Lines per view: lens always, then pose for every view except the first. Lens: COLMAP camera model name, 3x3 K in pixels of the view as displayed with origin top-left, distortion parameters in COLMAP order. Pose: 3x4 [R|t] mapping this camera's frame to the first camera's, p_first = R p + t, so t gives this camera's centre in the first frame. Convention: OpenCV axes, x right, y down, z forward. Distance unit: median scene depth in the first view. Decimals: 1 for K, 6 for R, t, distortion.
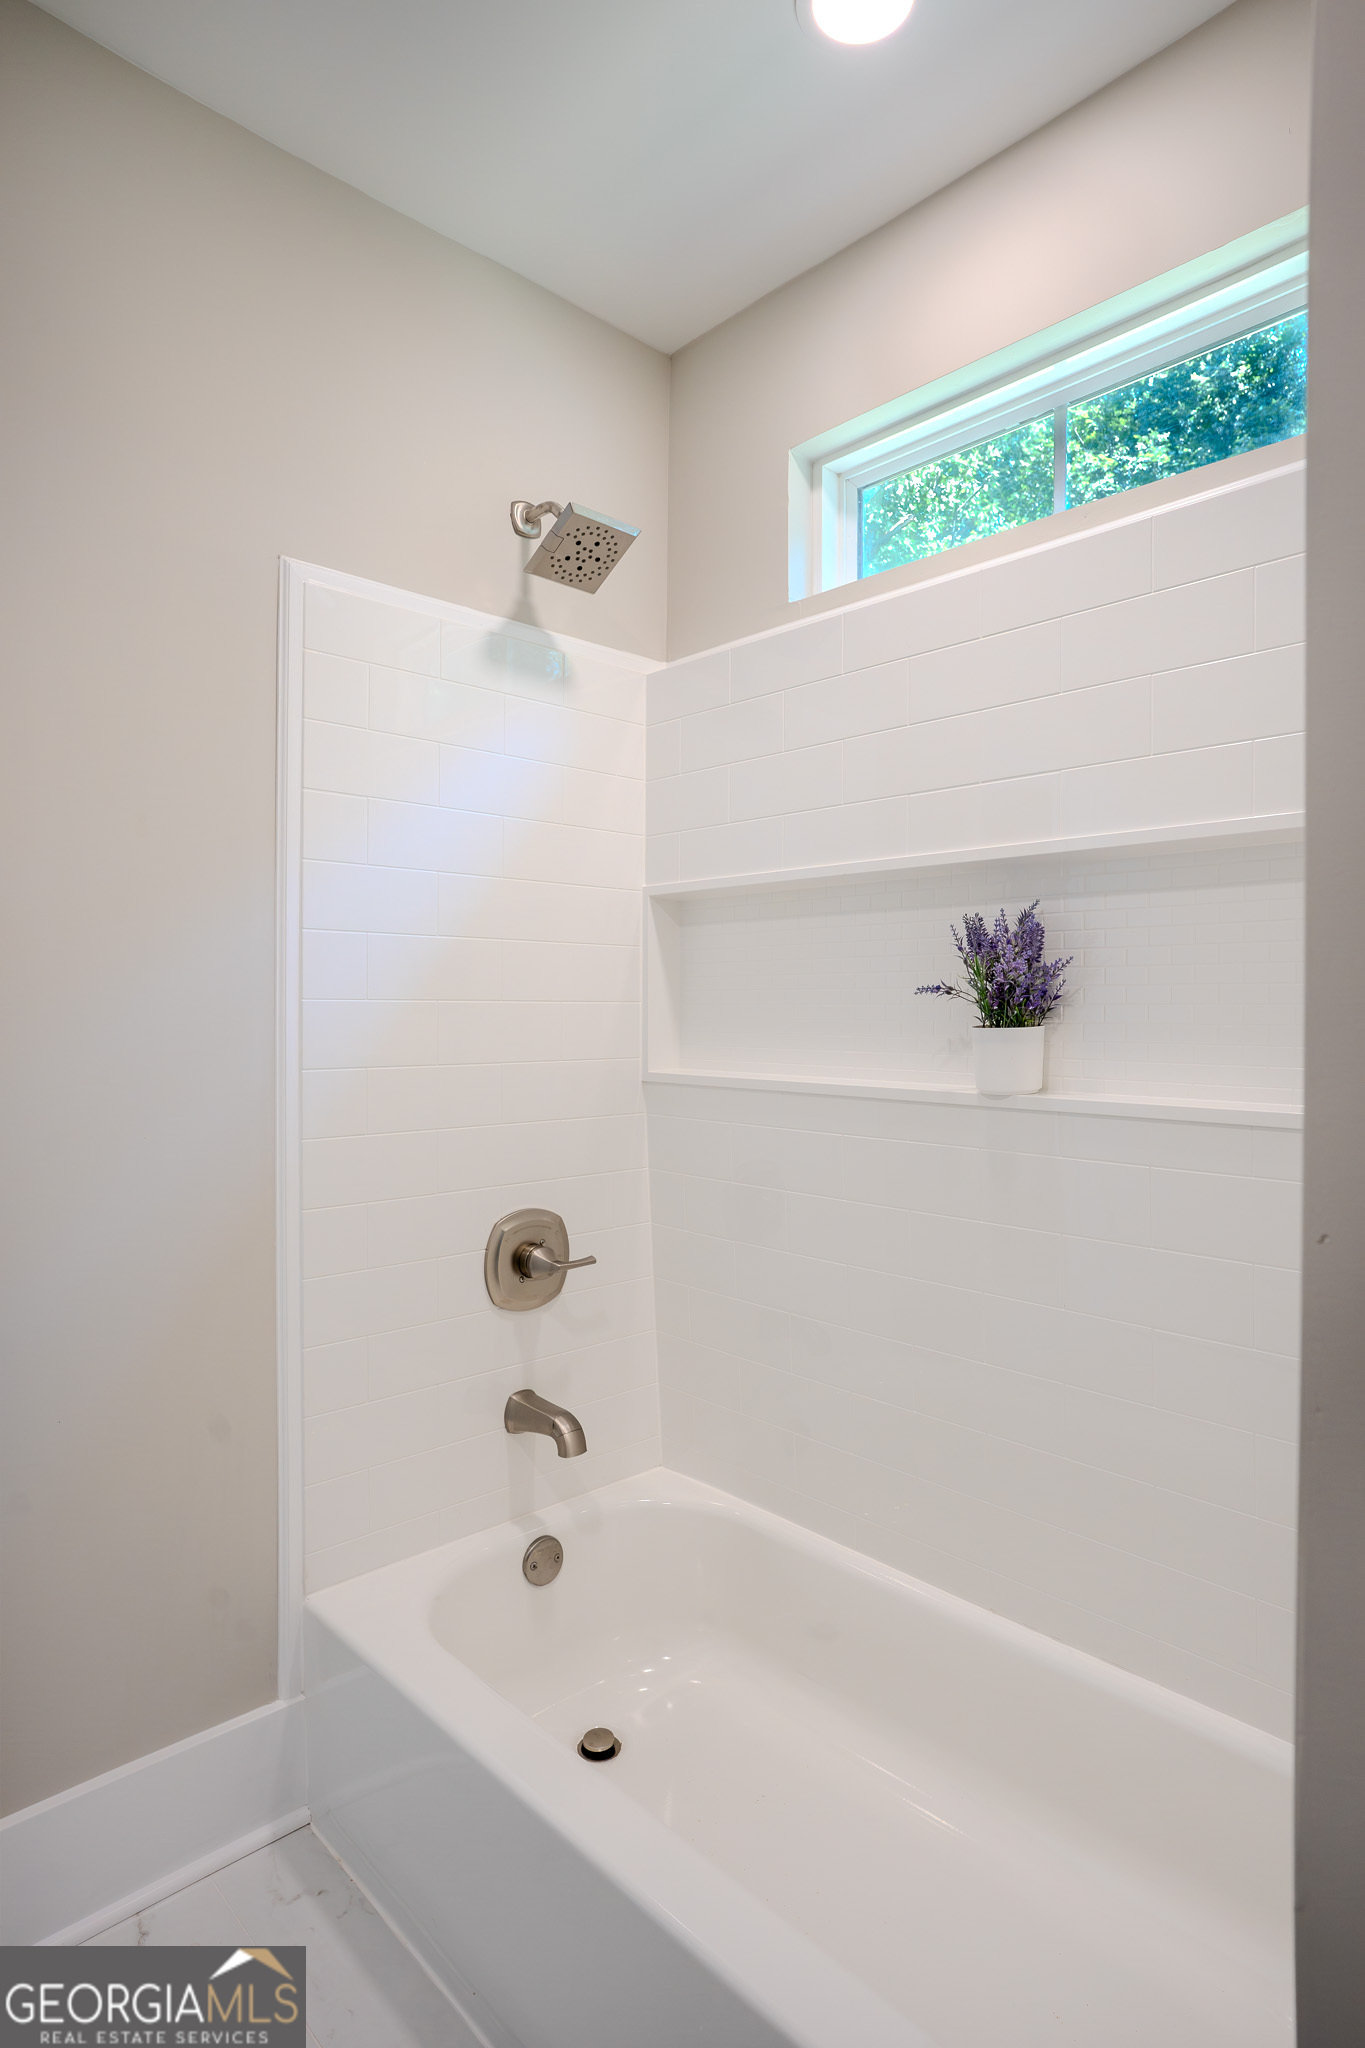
lens RADIAL K [[1112.2, 0, 682.5], [0, 1112.2, 1024.0], [0, 0, 1]] dist [-0.042930, 0.030897]
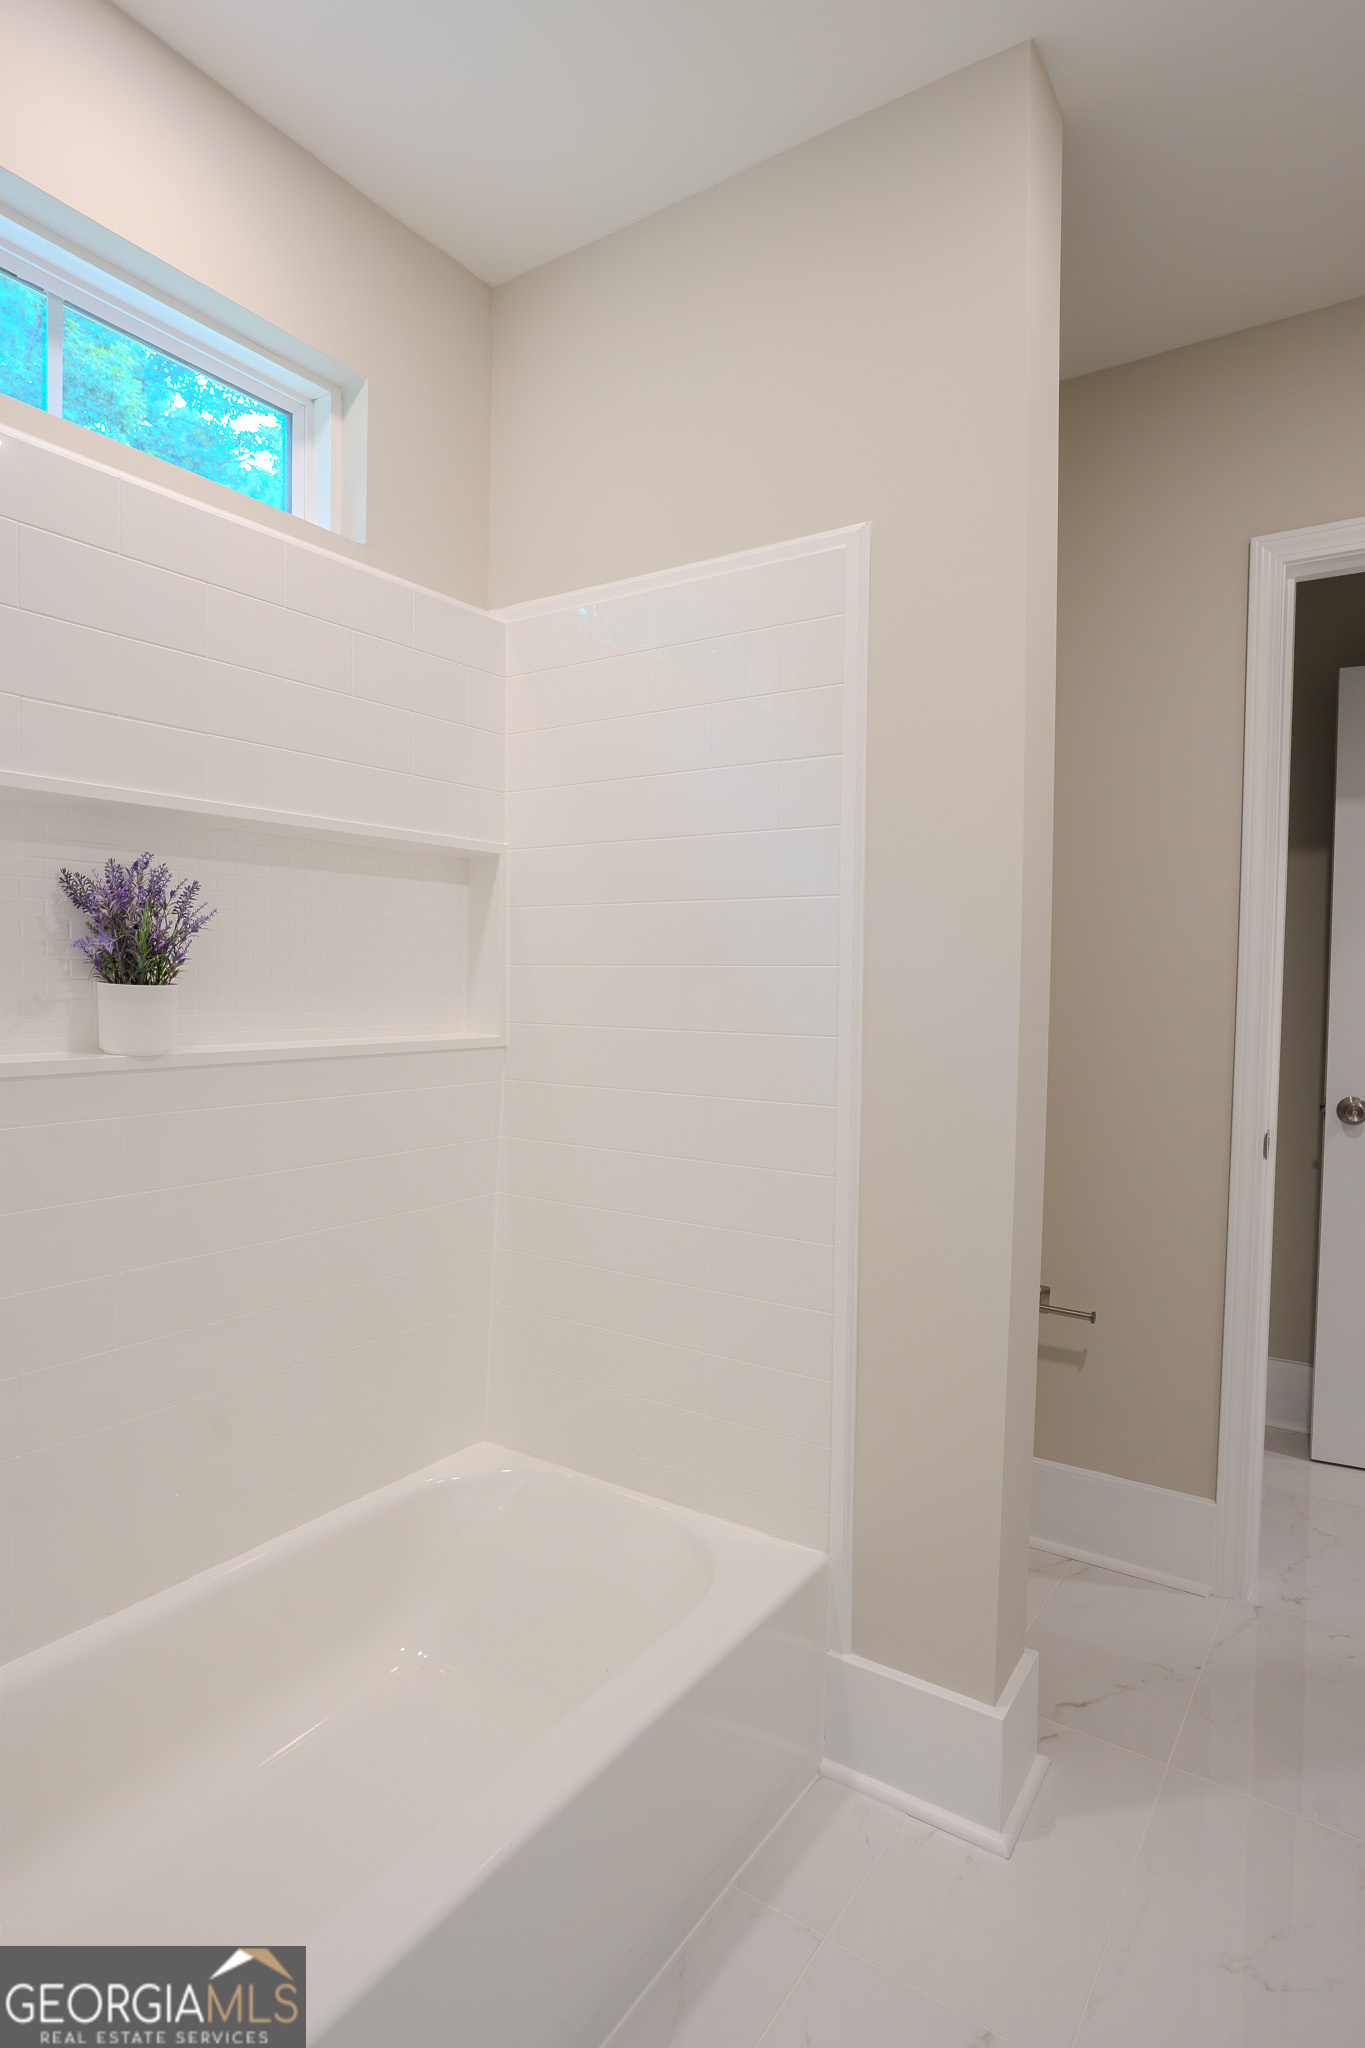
lens RADIAL K [[1112.2, 0, 682.5], [0, 1112.2, 1024.0], [0, 0, 1]] dist [-0.042930, 0.030897]
pose [[-0.218238, -0.049606, 0.974634, -0.720247], [-0.004232, 0.998746, 0.049886, -0.011997], [-0.975886, 0.006762, -0.218174, 0.747550]]
